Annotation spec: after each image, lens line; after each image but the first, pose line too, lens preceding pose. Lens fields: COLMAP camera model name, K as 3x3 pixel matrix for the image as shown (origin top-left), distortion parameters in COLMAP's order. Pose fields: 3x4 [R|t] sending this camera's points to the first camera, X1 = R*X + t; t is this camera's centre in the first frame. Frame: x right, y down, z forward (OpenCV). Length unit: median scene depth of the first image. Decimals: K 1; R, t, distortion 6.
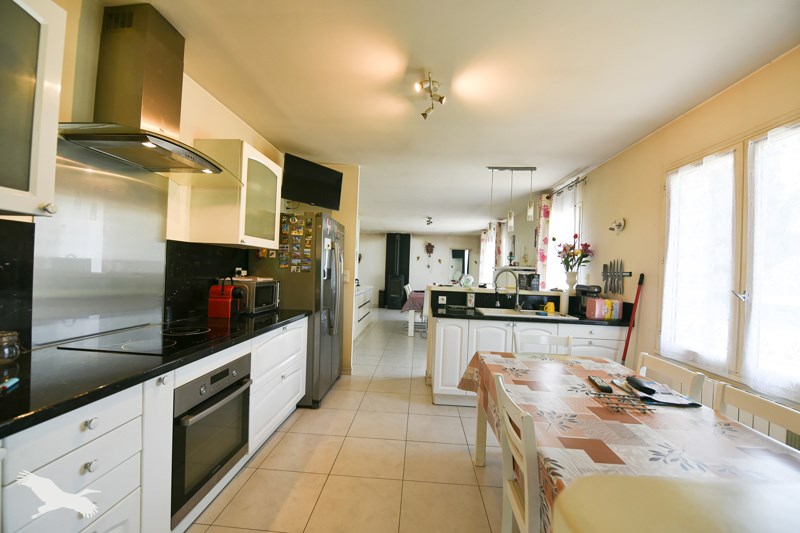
lens RADIAL K [[322.4, 0, 400.0], [0, 322.4, 266.5], [0, 0, 1]] dist [-0.019207, -0.000133]
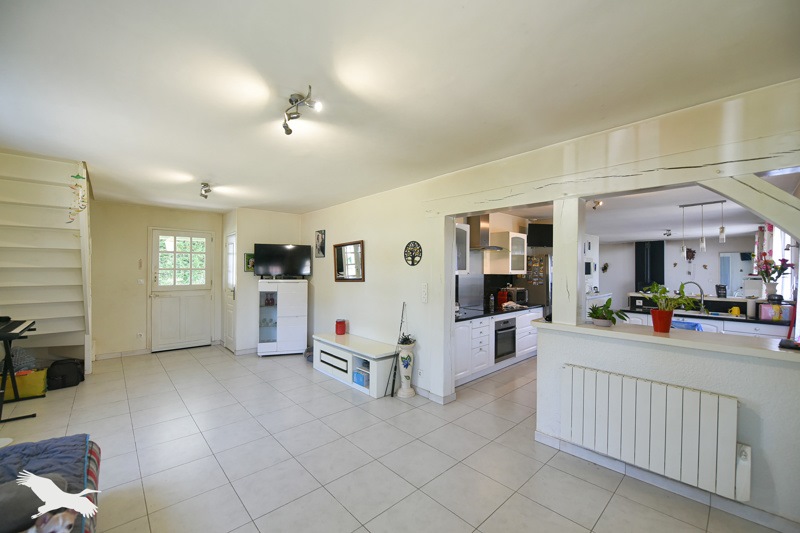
lens RADIAL K [[322.4, 0, 400.0], [0, 322.4, 266.5], [0, 0, 1]] dist [-0.019207, -0.000133]
pose [[0.723995, -0.040722, -0.688602, 0.440786], [0.028055, 0.999168, -0.029591, -0.060890], [0.689234, 0.002105, 0.724536, -1.016110]]
